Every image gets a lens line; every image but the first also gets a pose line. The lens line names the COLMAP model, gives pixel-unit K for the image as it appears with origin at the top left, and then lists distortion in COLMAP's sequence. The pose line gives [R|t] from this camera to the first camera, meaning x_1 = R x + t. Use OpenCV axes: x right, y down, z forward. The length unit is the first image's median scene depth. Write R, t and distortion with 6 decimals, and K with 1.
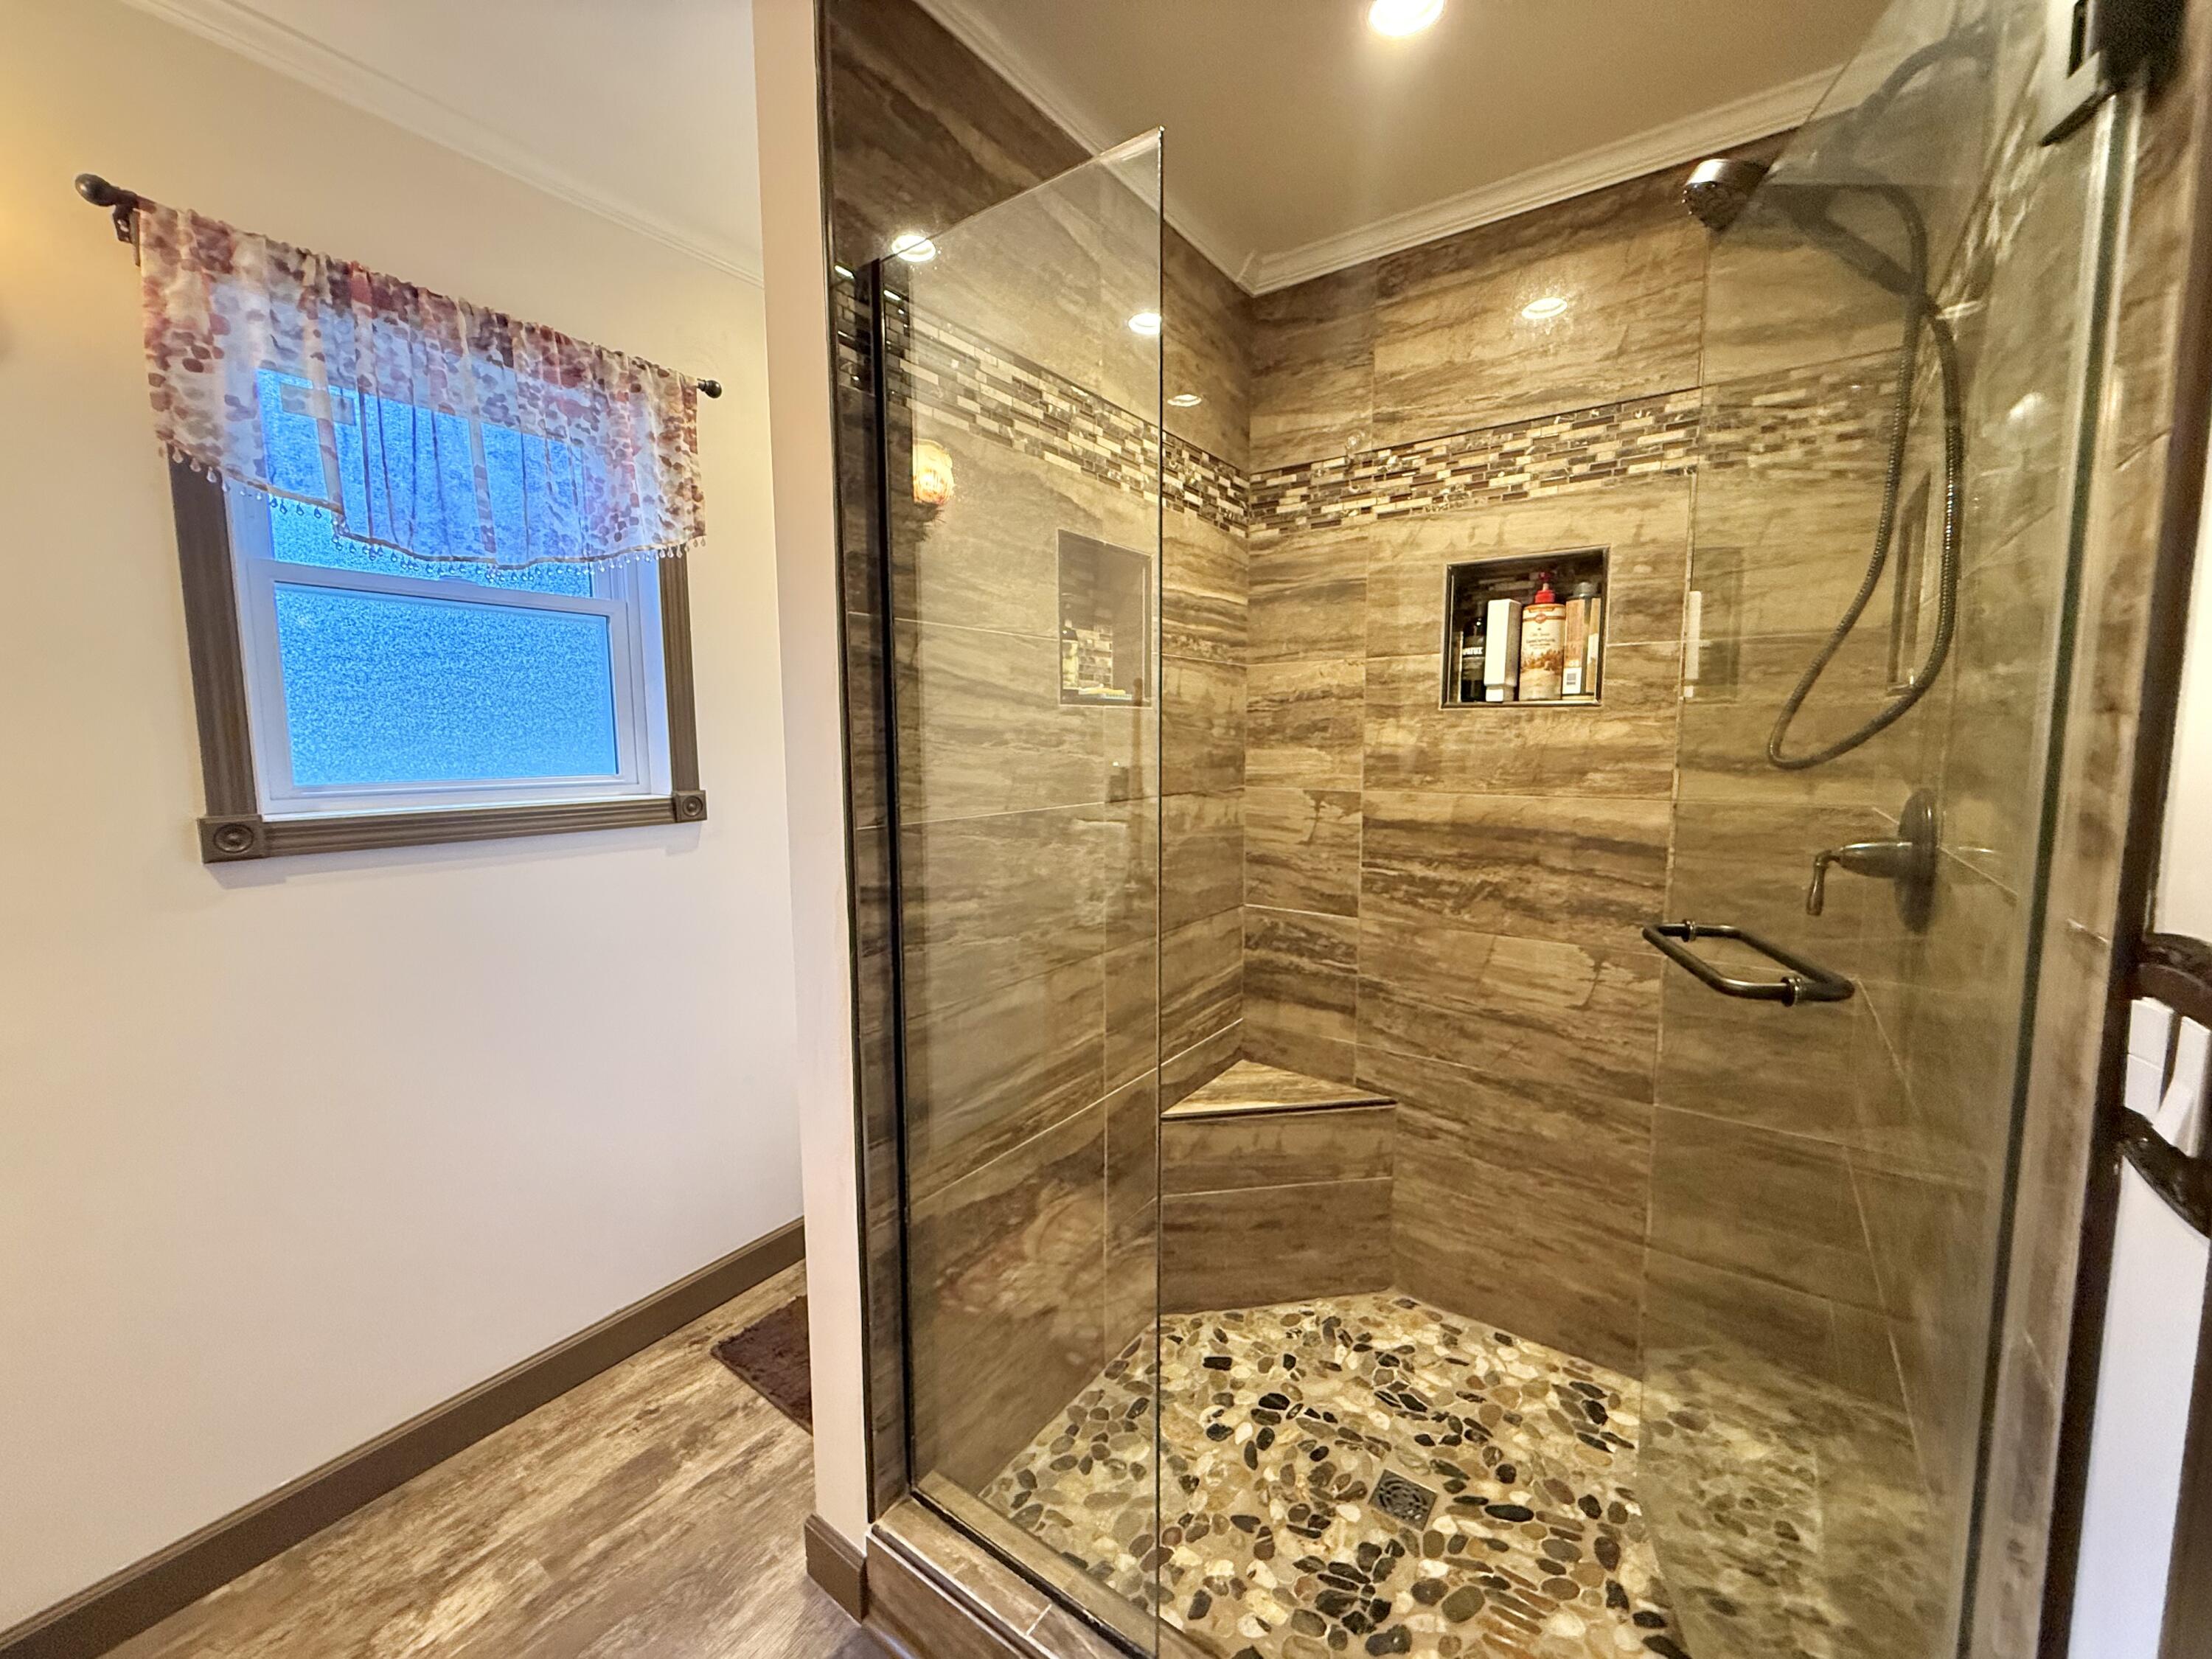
lens RADIAL K [[881.9, 0, 1118.6], [0, 881.9, 828.5], [0, 0, 1]] dist [-0.002484, -0.000754]
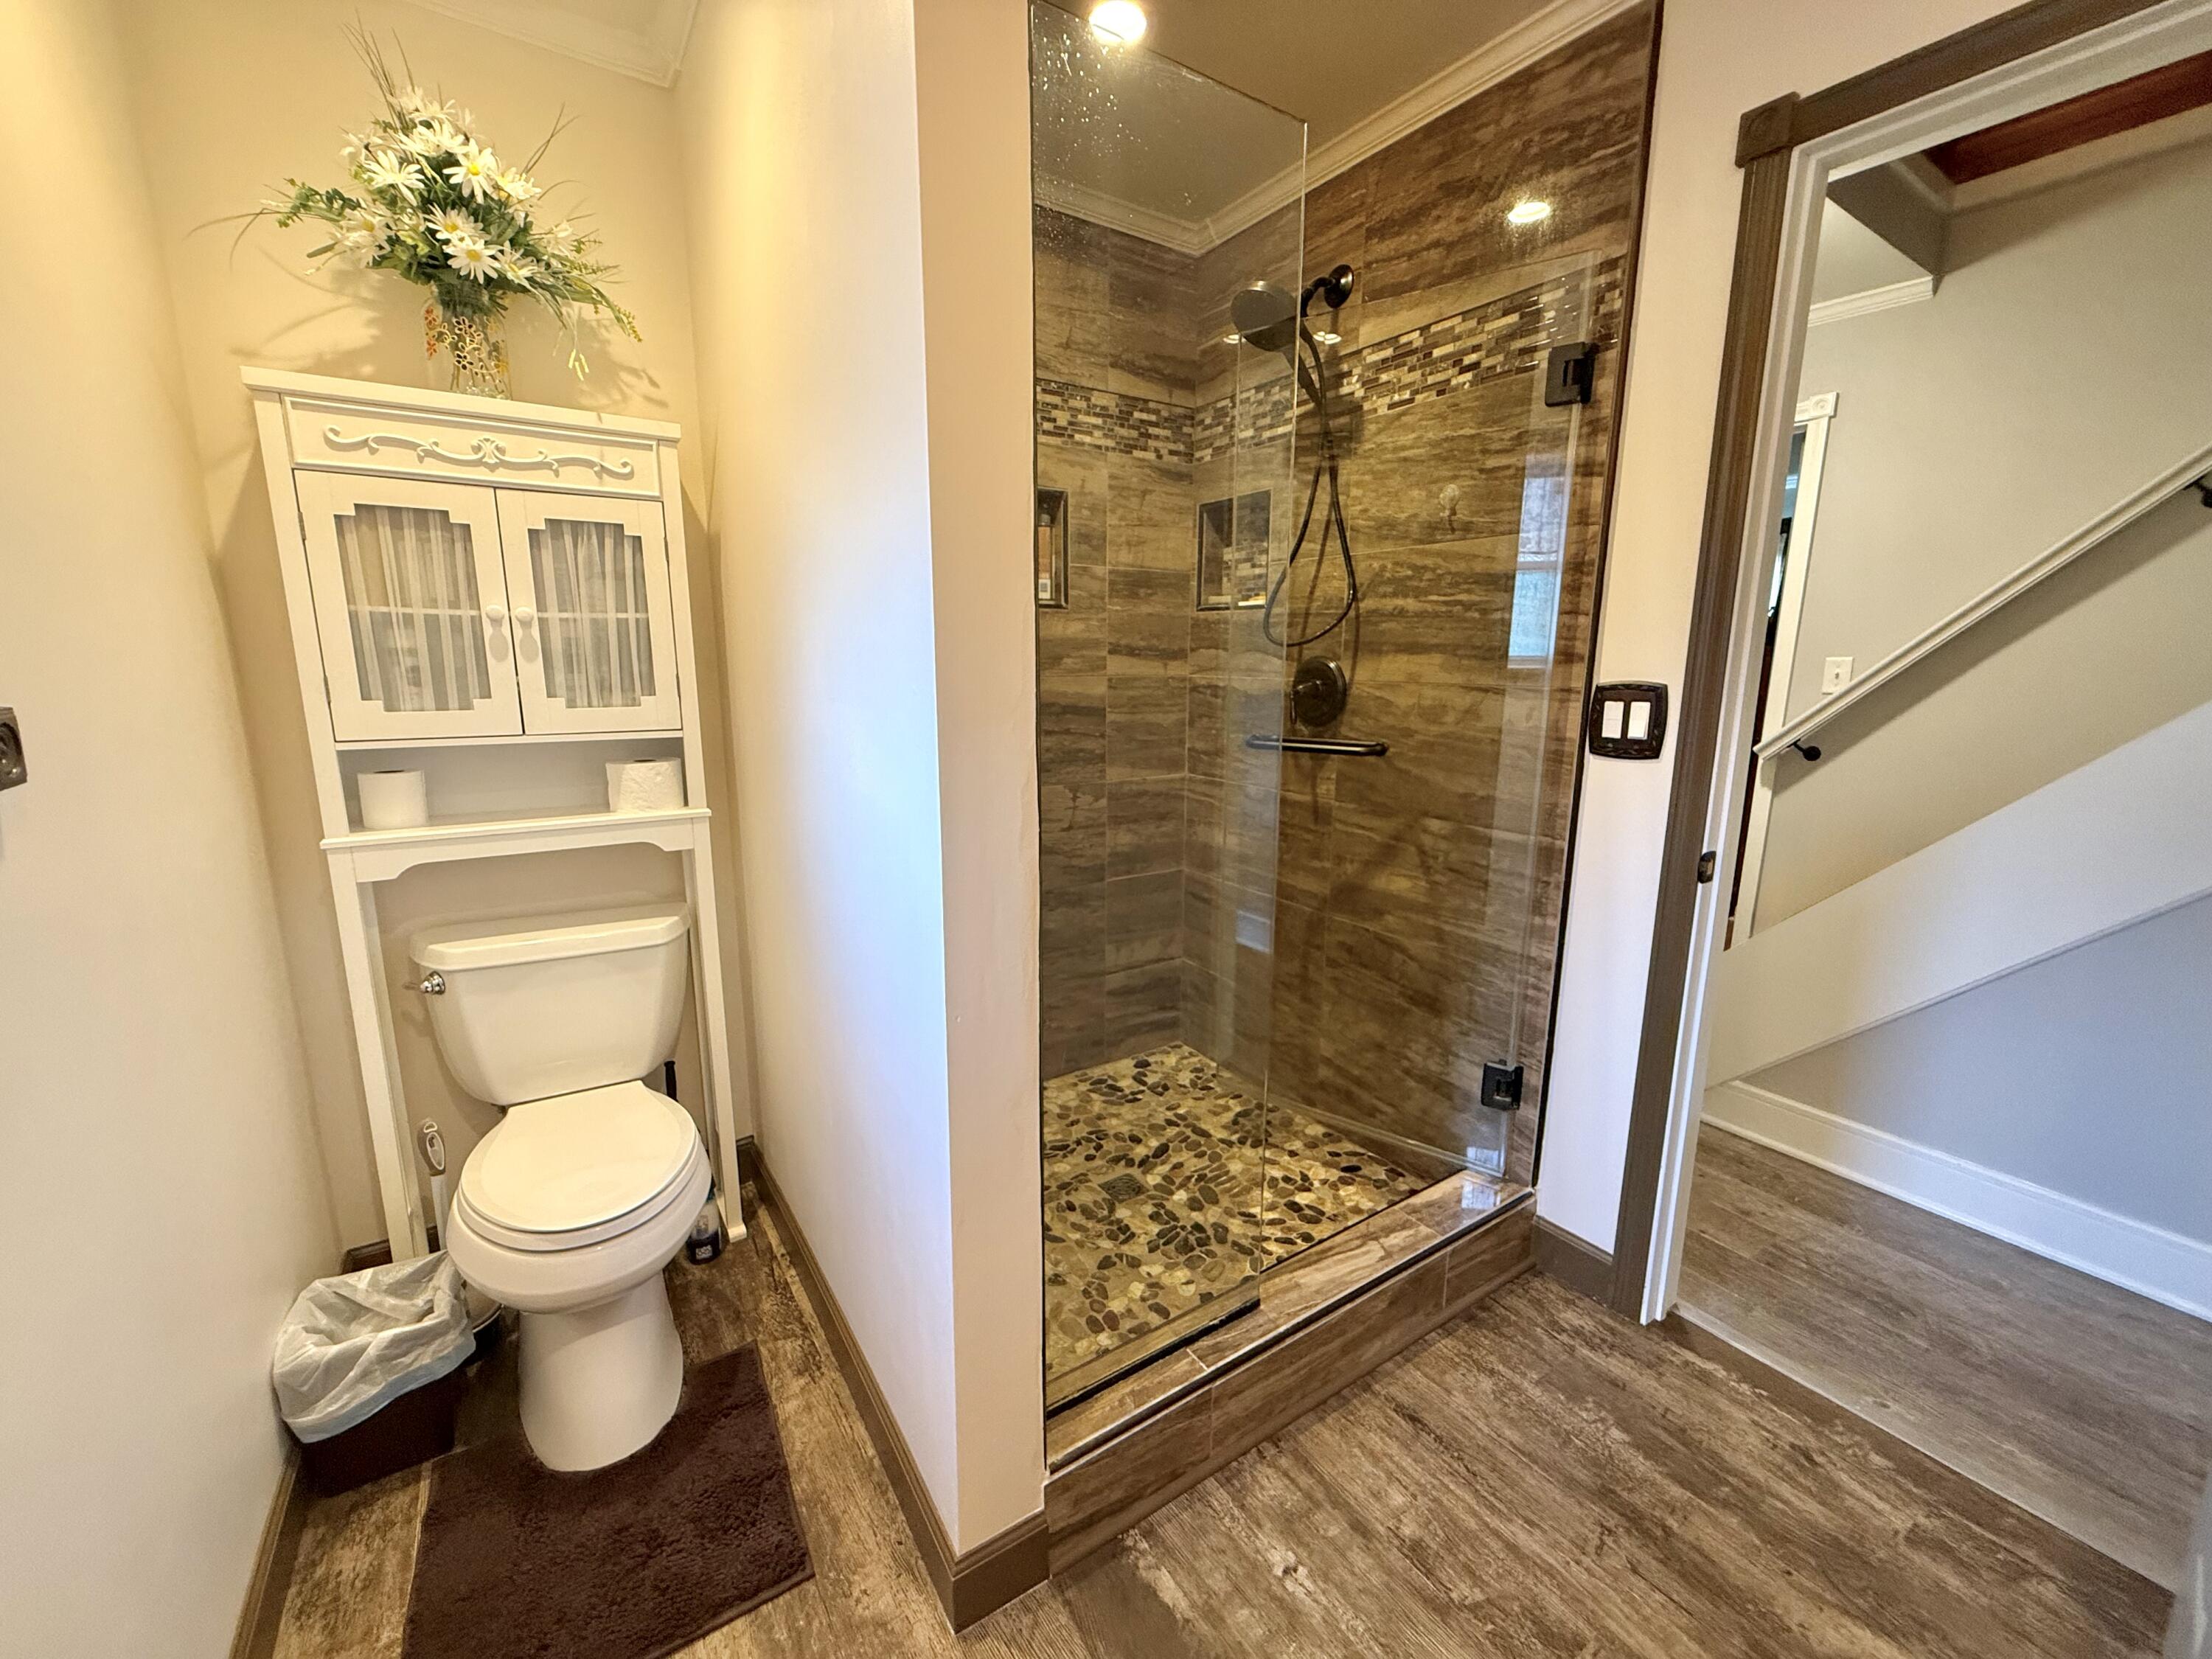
lens RADIAL K [[881.9, 0, 1115.2], [0, 881.9, 814.3], [0, 0, 1]] dist [-0.002484, -0.000754]
pose [[0.360811, -0.174461, 0.916176, -0.831391], [0.088402, 0.984323, 0.152623, -0.029957], [-0.928440, 0.025924, 0.370577, 0.472749]]
